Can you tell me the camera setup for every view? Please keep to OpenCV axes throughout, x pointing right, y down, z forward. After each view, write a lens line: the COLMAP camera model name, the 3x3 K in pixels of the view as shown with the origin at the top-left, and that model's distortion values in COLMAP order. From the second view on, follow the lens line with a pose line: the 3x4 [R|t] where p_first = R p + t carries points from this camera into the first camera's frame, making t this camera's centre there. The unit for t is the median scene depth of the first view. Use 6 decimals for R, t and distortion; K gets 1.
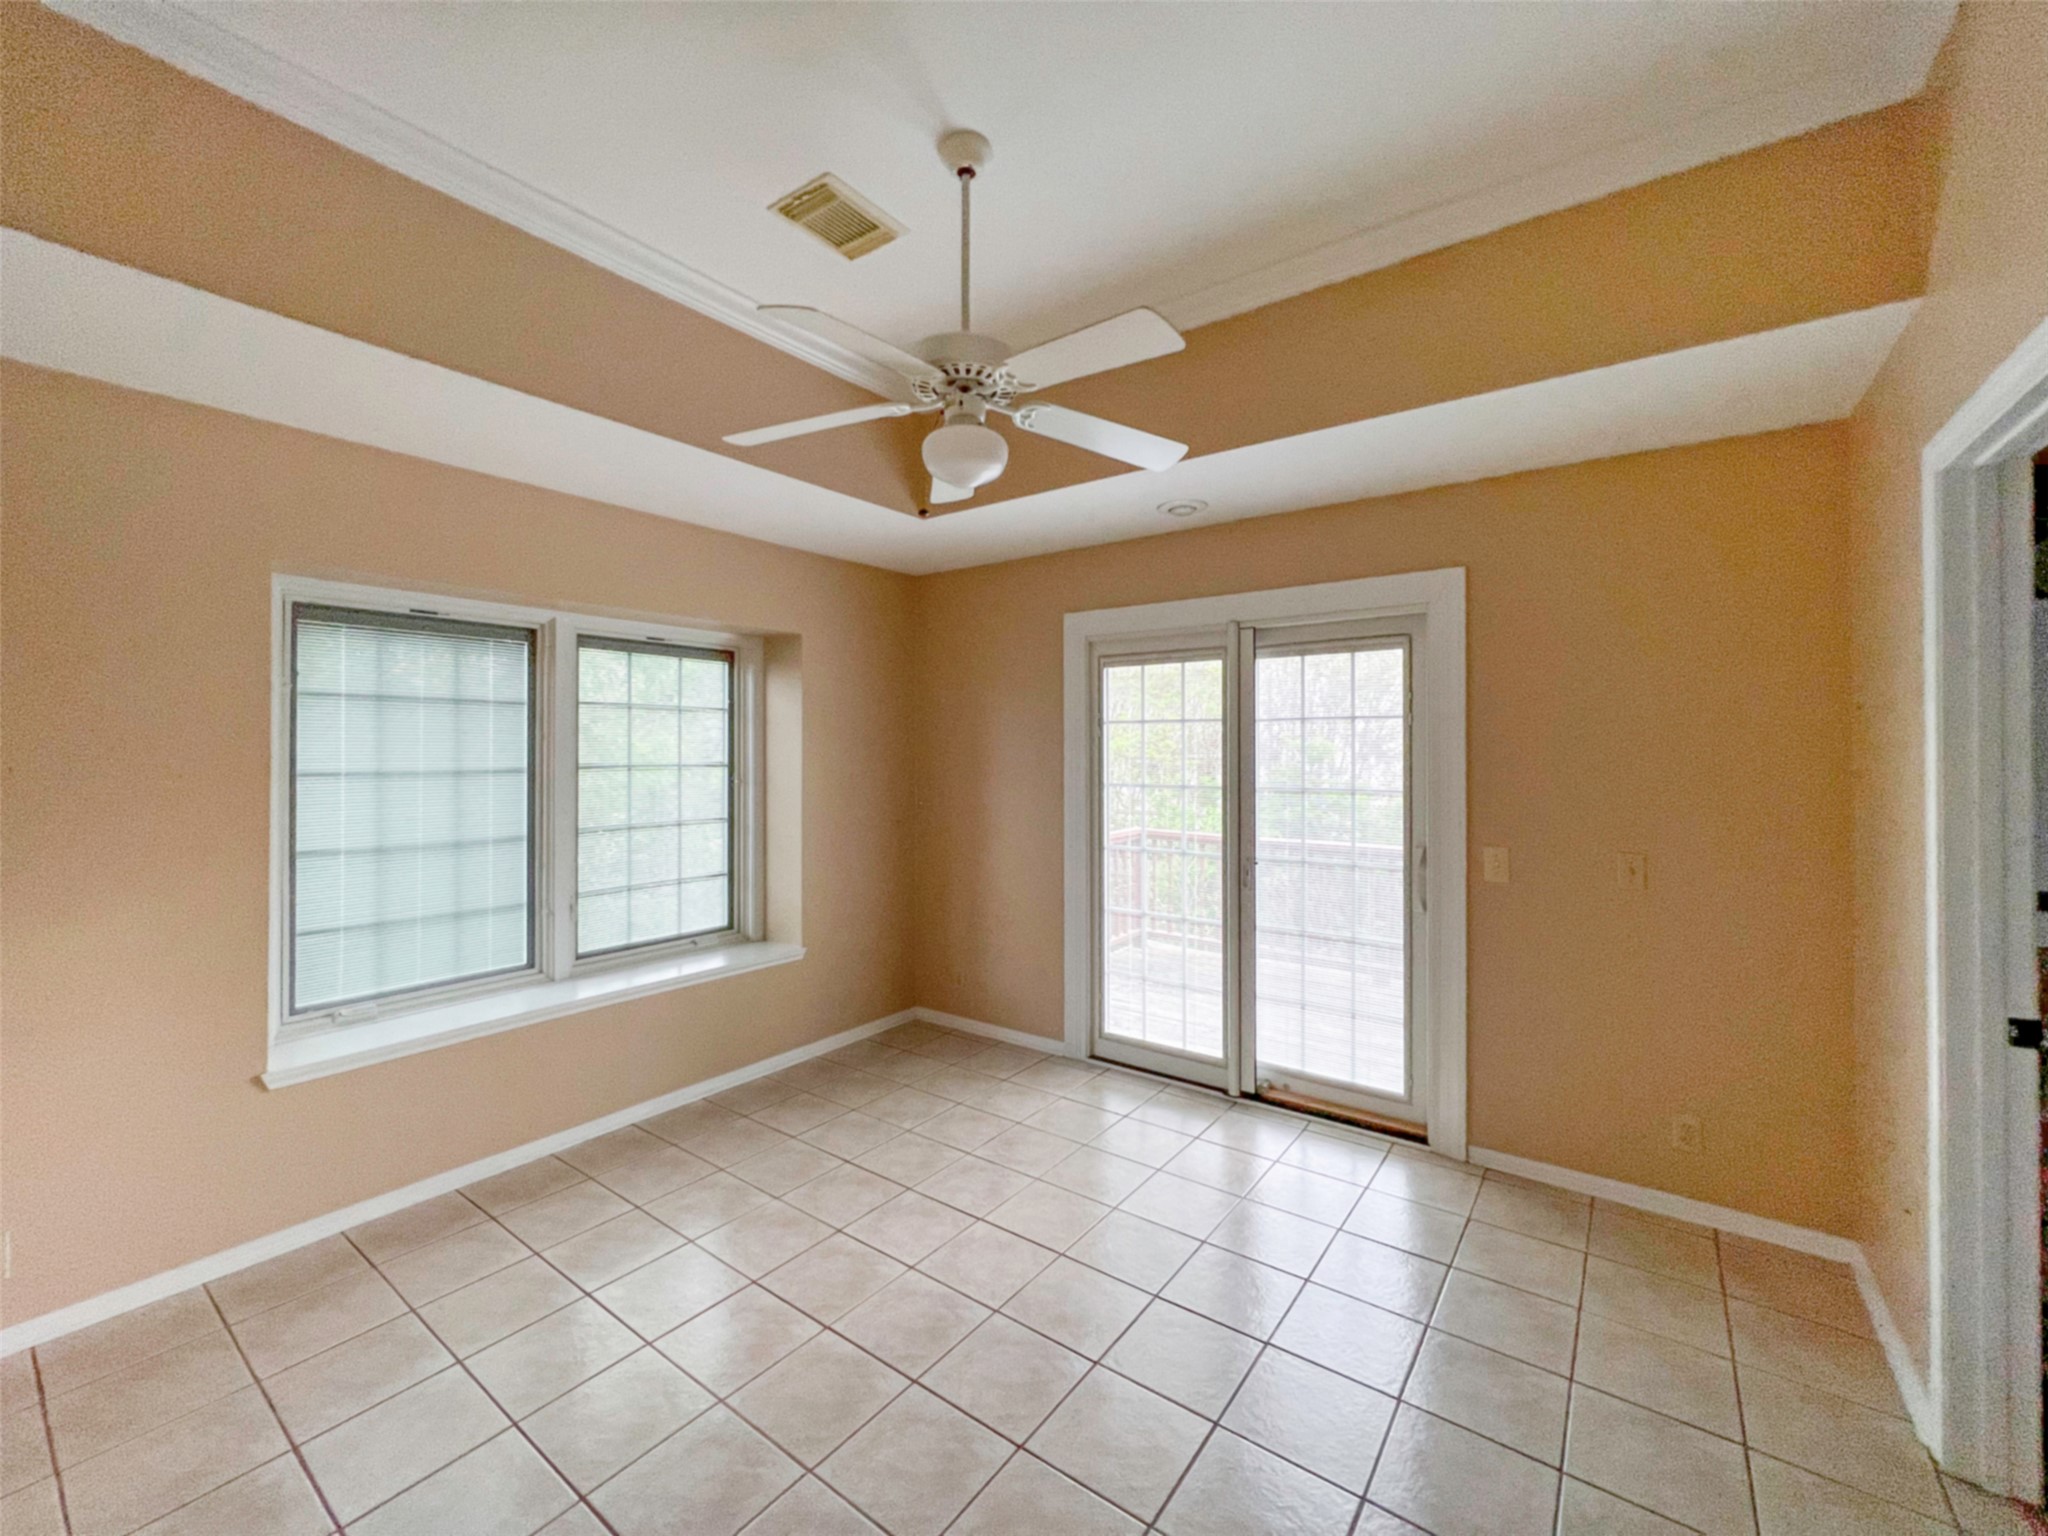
lens RADIAL K [[831.1, 0, 1030.3], [0, 831.1, 761.4], [0, 0, 1]] dist [0.002108, 0.000173]
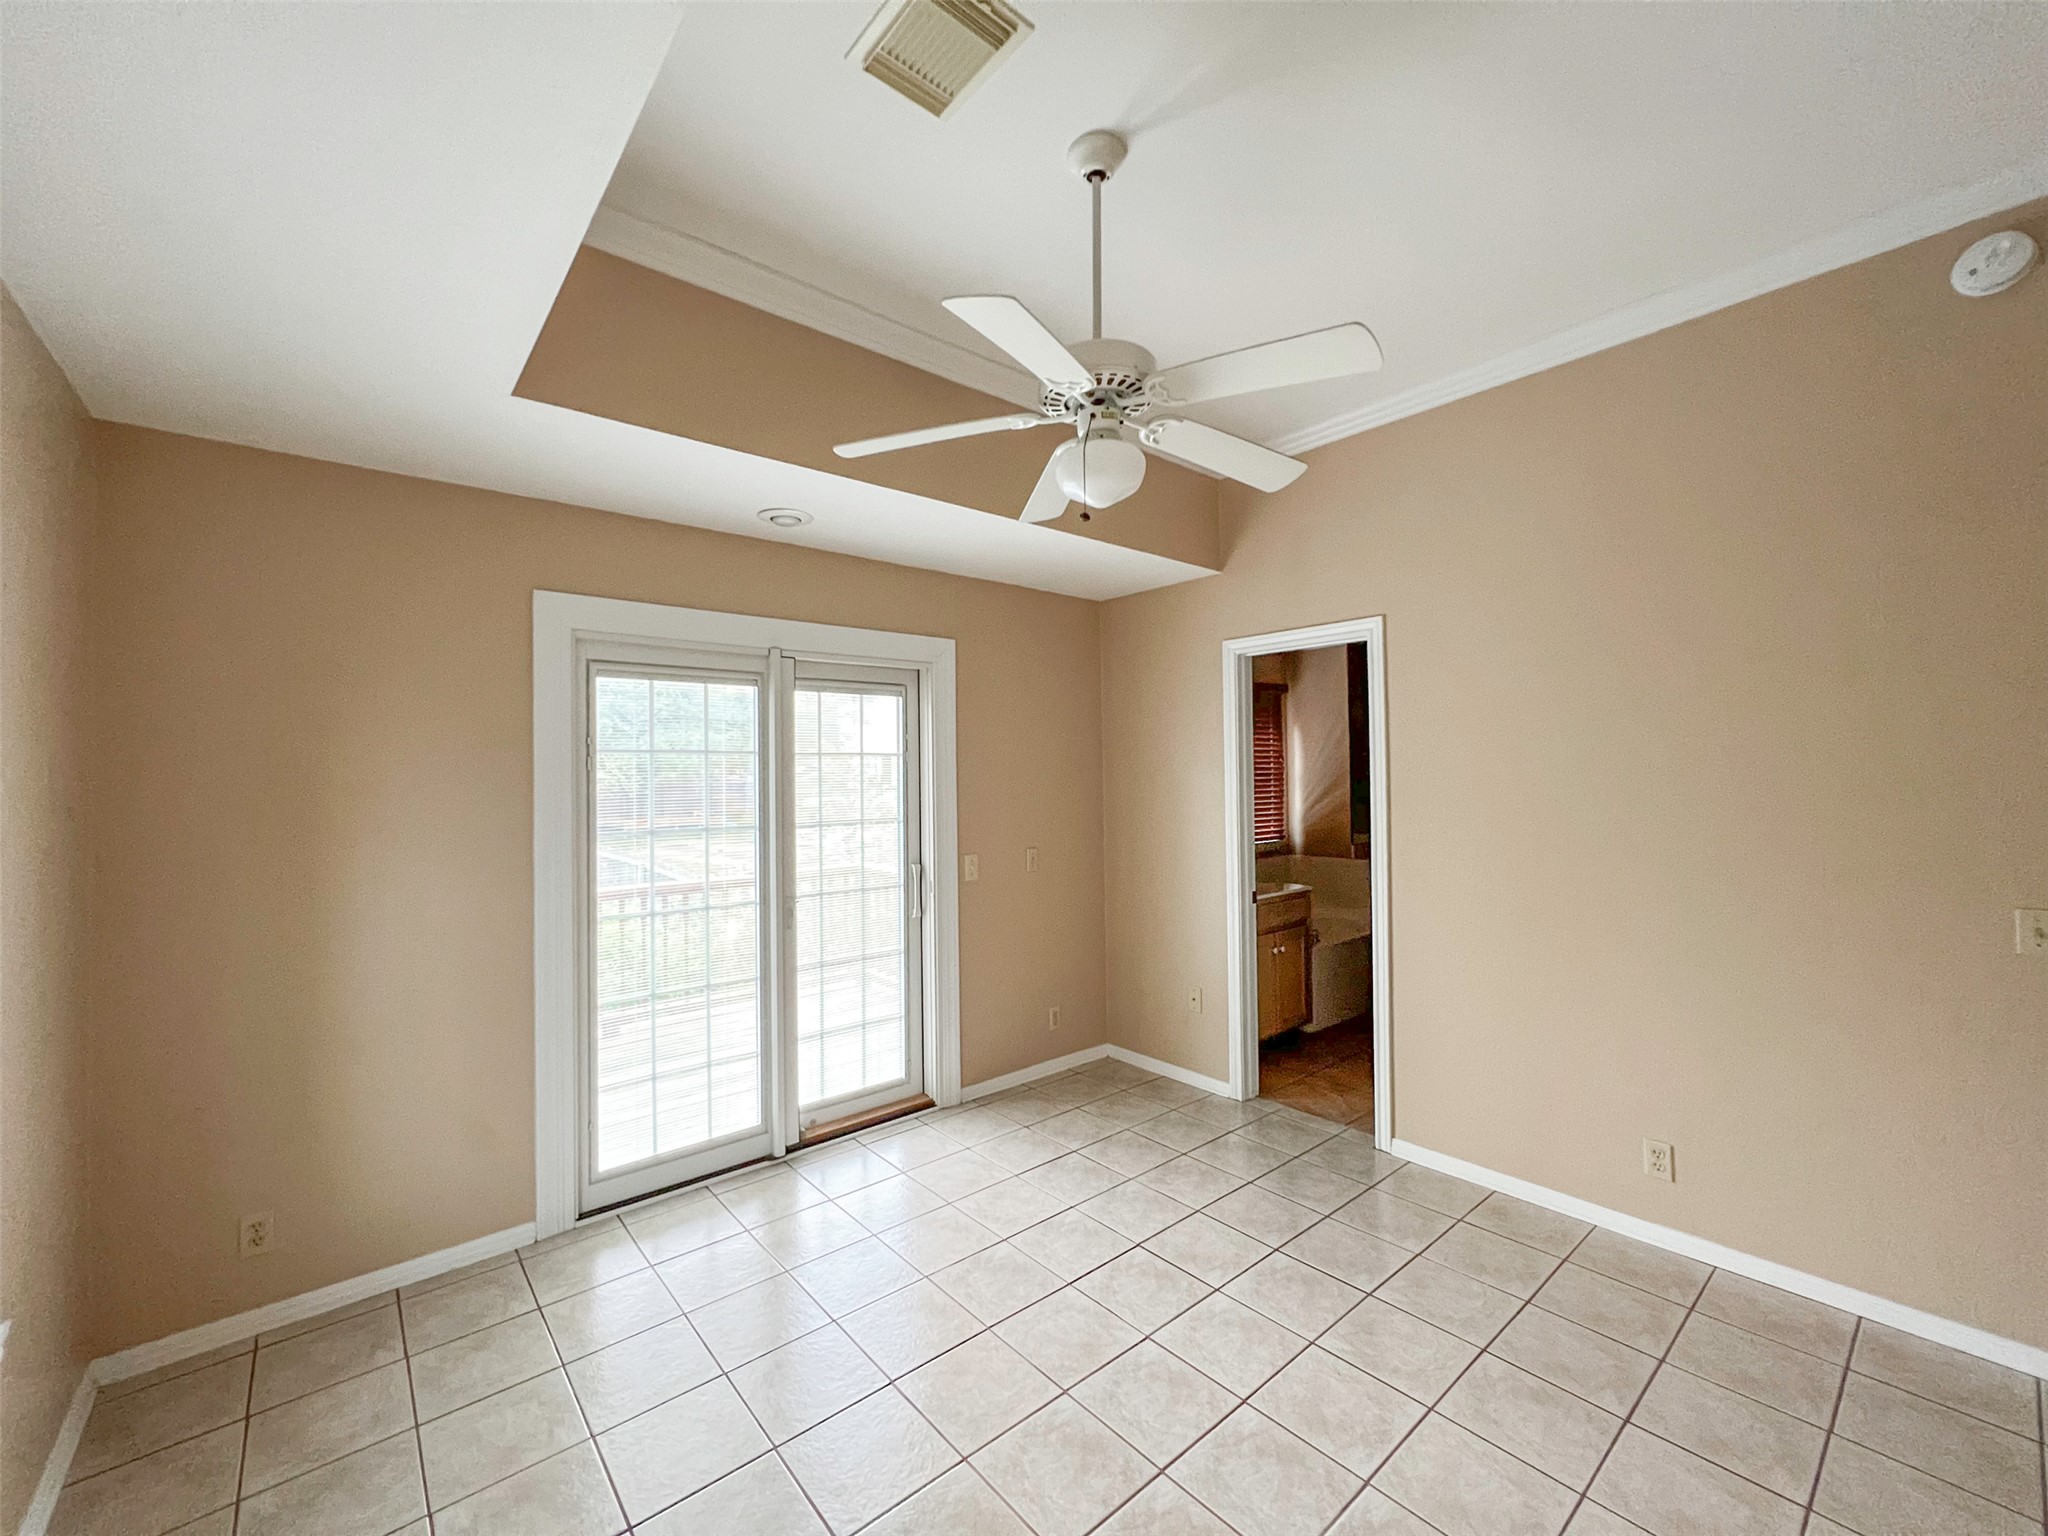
lens RADIAL K [[831.1, 0, 1030.9], [0, 831.1, 765.0], [0, 0, 1]] dist [0.002108, 0.000173]
pose [[0.228252, 0.008488, 0.973565, -0.607318], [0.021878, 0.999665, -0.013845, -0.016612], [-0.973356, 0.024459, 0.227990, 0.509889]]
